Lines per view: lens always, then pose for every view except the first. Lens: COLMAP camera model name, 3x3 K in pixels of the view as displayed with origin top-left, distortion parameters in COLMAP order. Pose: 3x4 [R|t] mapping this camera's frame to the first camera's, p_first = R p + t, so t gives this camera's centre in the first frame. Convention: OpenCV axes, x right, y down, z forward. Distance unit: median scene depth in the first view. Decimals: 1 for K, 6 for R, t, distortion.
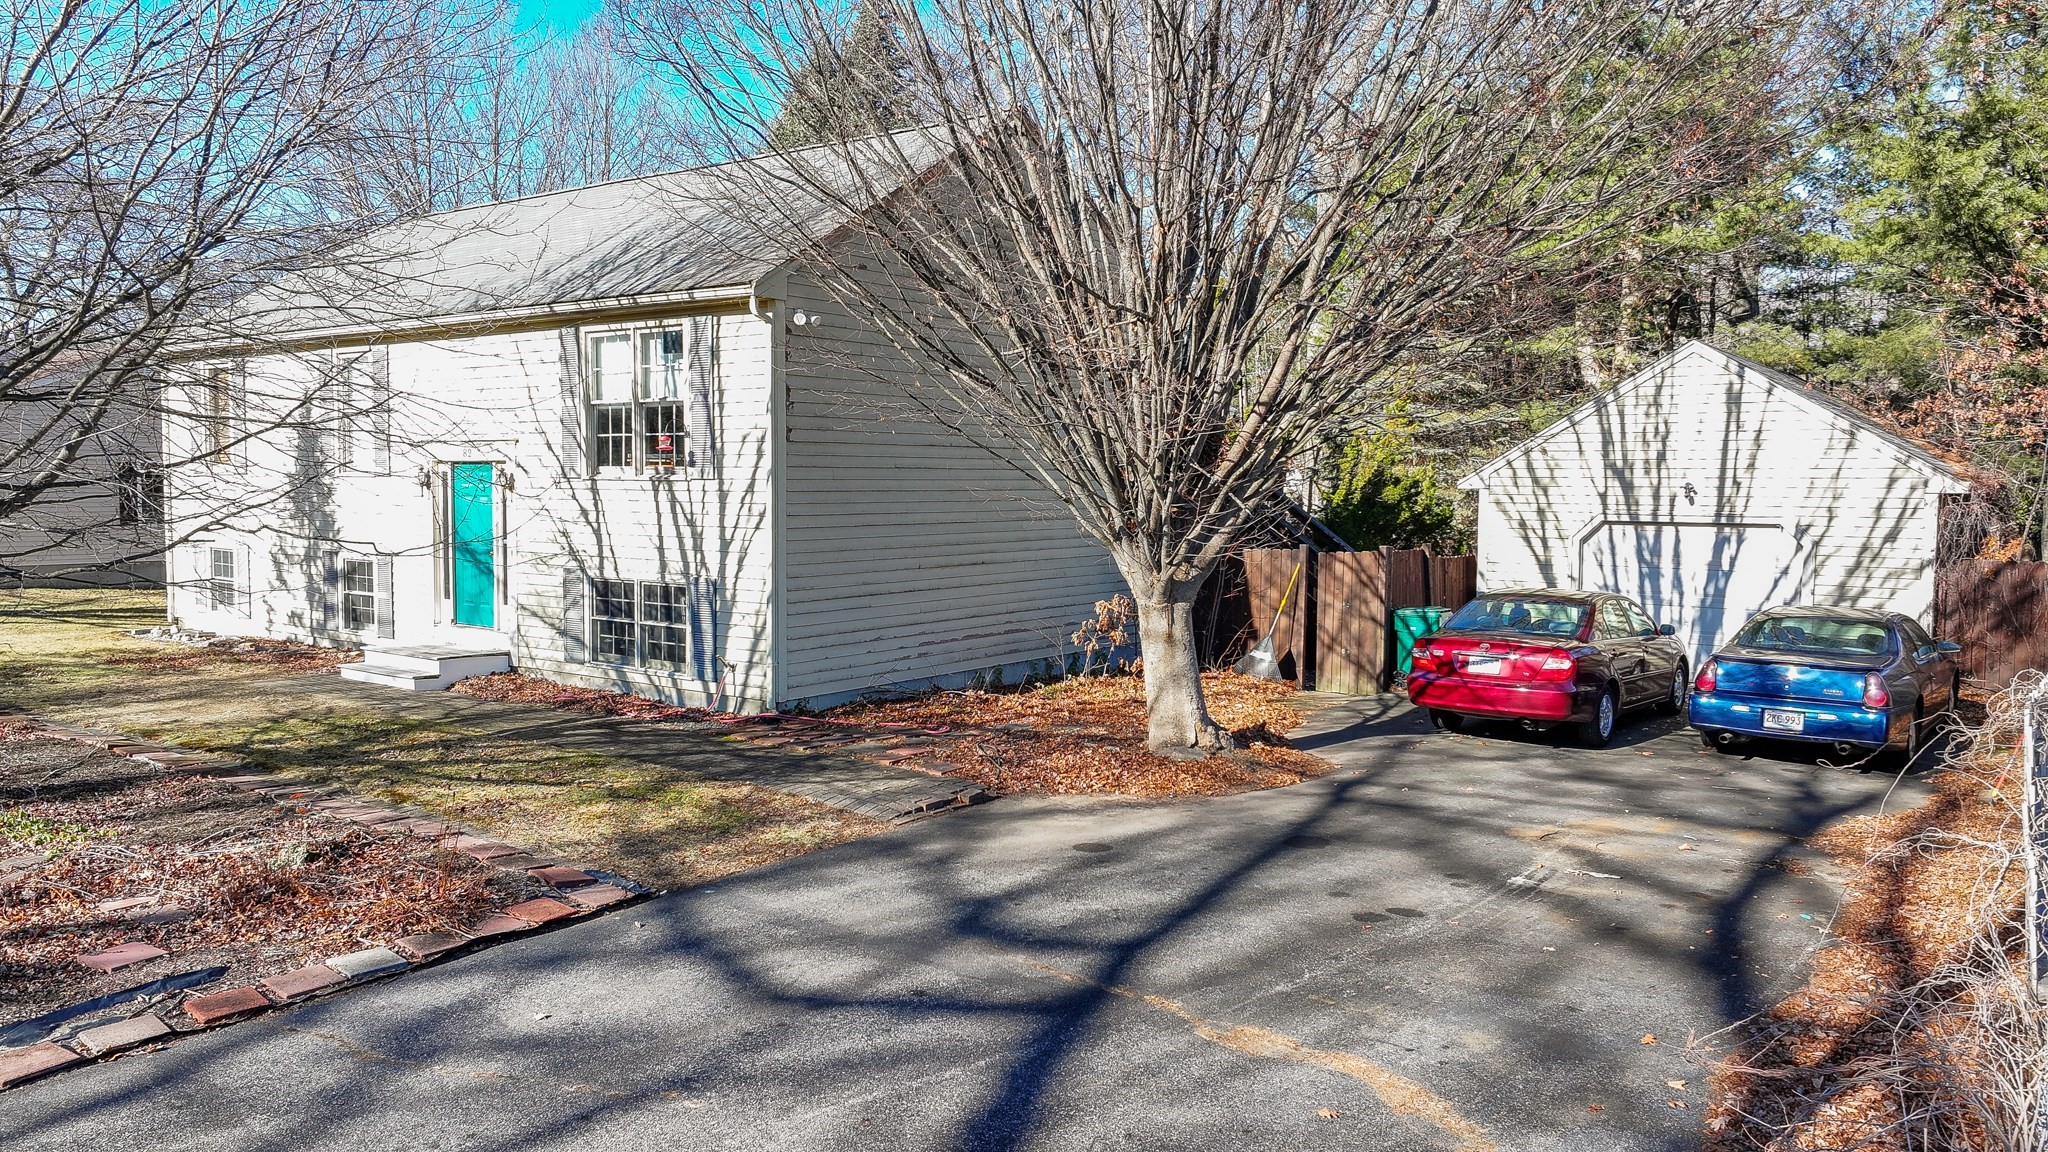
lens RADIAL K [[1430.3, 0, 1023.3], [0, 1430.3, 562.4], [0, 0, 1]] dist [-0.005149, 0.003641]
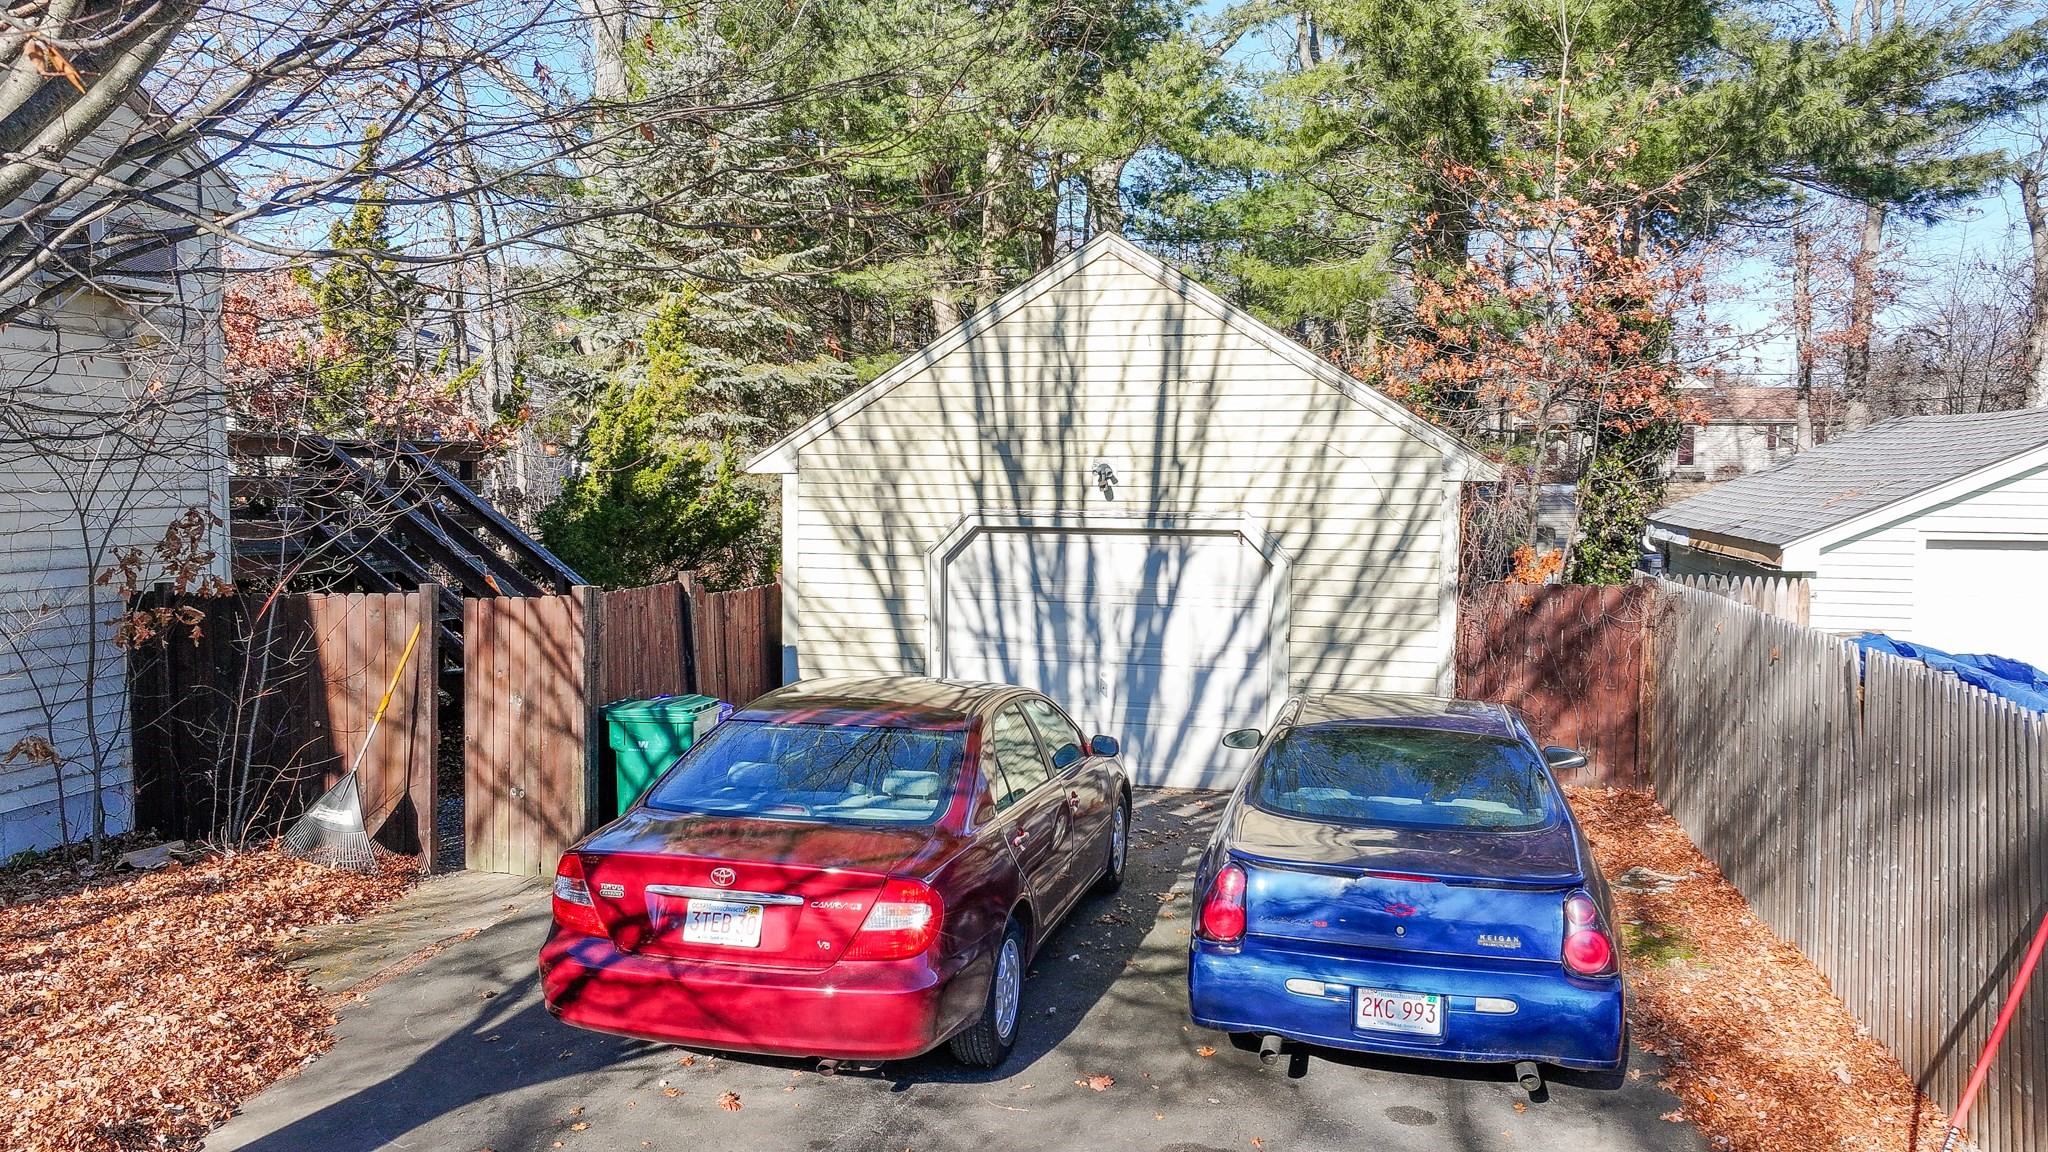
lens RADIAL K [[1430.3, 0, 1023.3], [0, 1430.3, 562.4], [0, 0, 1]] dist [-0.005149, 0.003641]
pose [[0.909626, -0.022165, 0.414837, 0.176831], [0.018447, 0.999746, 0.012966, -0.022196], [-0.415019, -0.004142, 0.909803, 0.456137]]
